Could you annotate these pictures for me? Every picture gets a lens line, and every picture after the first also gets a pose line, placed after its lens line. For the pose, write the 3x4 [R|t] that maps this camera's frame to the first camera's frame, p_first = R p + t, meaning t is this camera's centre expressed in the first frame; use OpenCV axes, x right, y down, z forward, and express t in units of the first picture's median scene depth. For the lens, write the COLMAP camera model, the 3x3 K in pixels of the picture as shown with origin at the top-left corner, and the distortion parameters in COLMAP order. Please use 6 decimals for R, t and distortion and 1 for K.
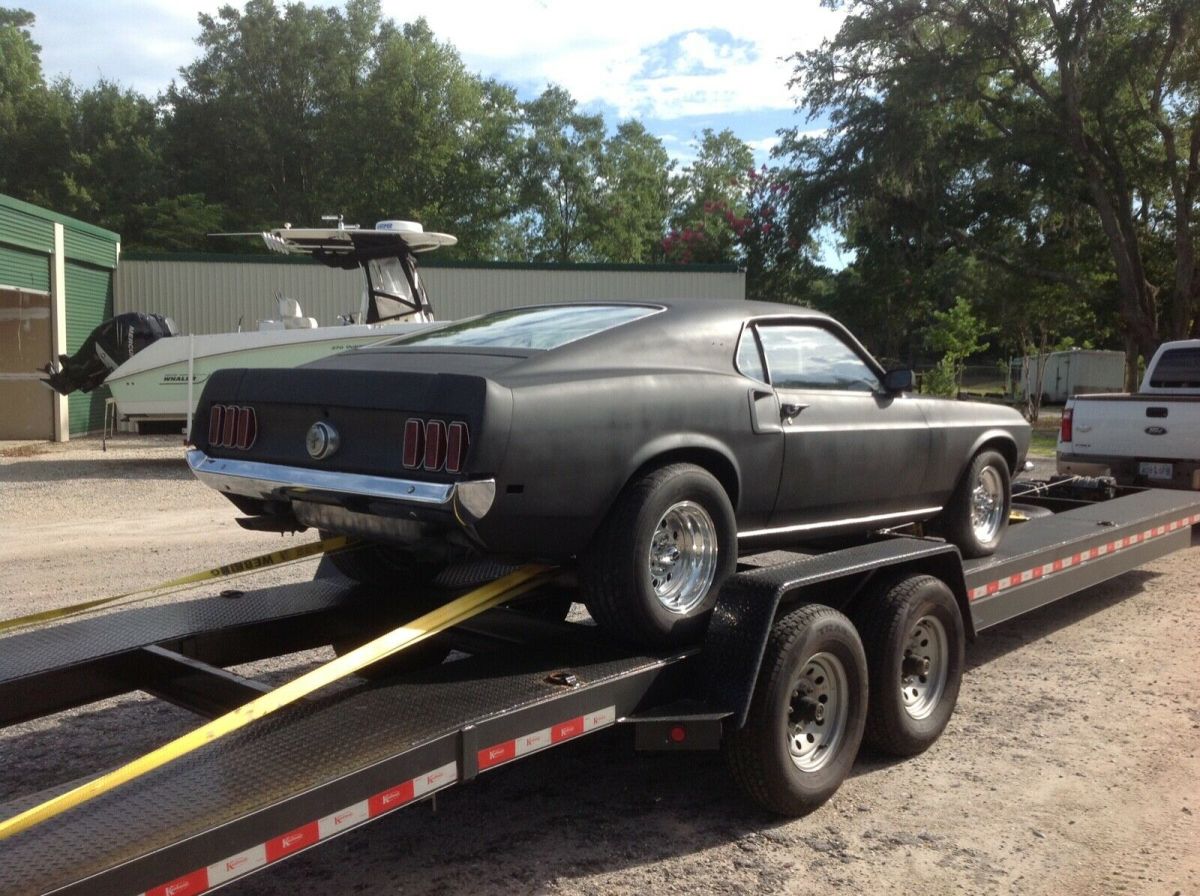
lens RADIAL K [[1125.7, 0, 597.3], [0, 1125.7, 469.6], [0, 0, 1]] dist [0.133301, -0.293667]
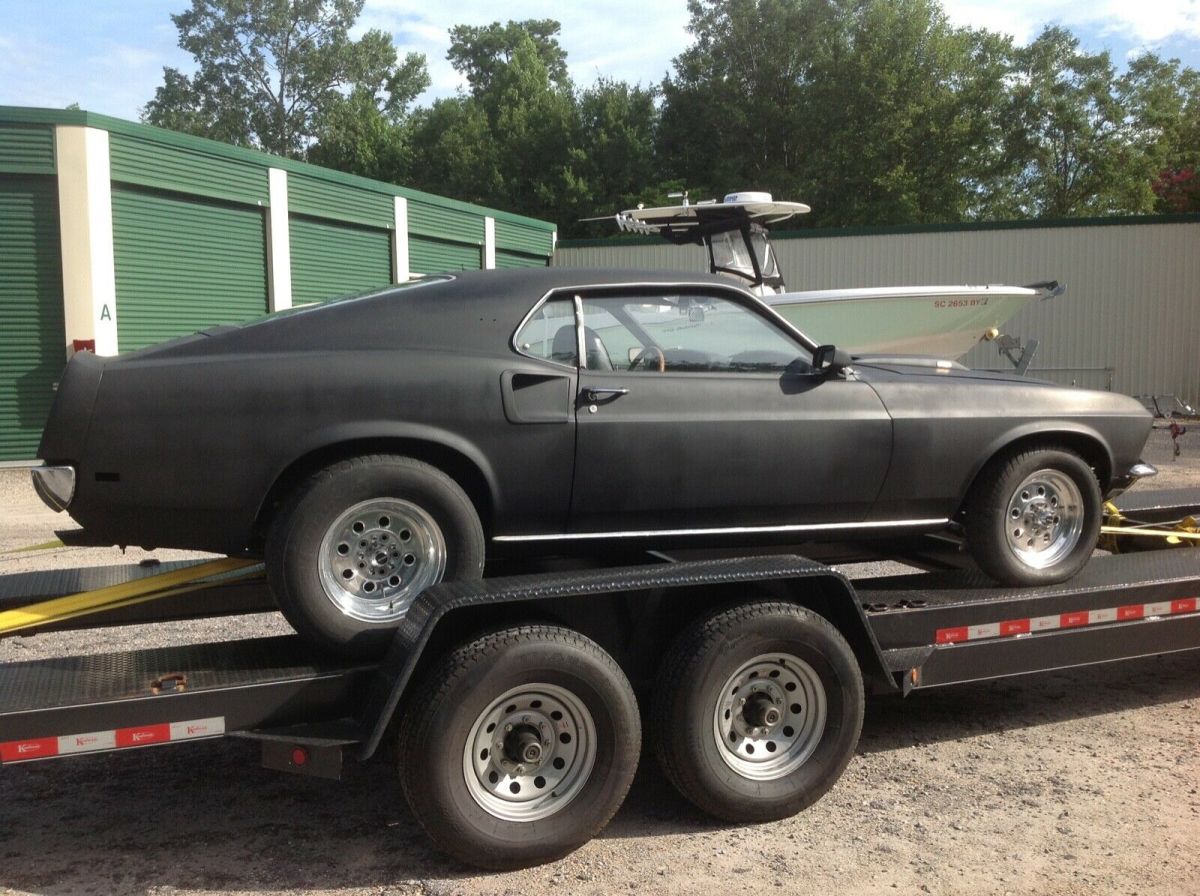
lens RADIAL K [[1125.7, 0, 597.3], [0, 1125.7, 469.6], [0, 0, 1]] dist [0.133301, -0.293667]
pose [[0.898760, 0.035592, -0.436994, 0.115451], [-0.025320, 0.999250, 0.029311, -0.004657], [0.437710, -0.015279, 0.898987, 0.048495]]
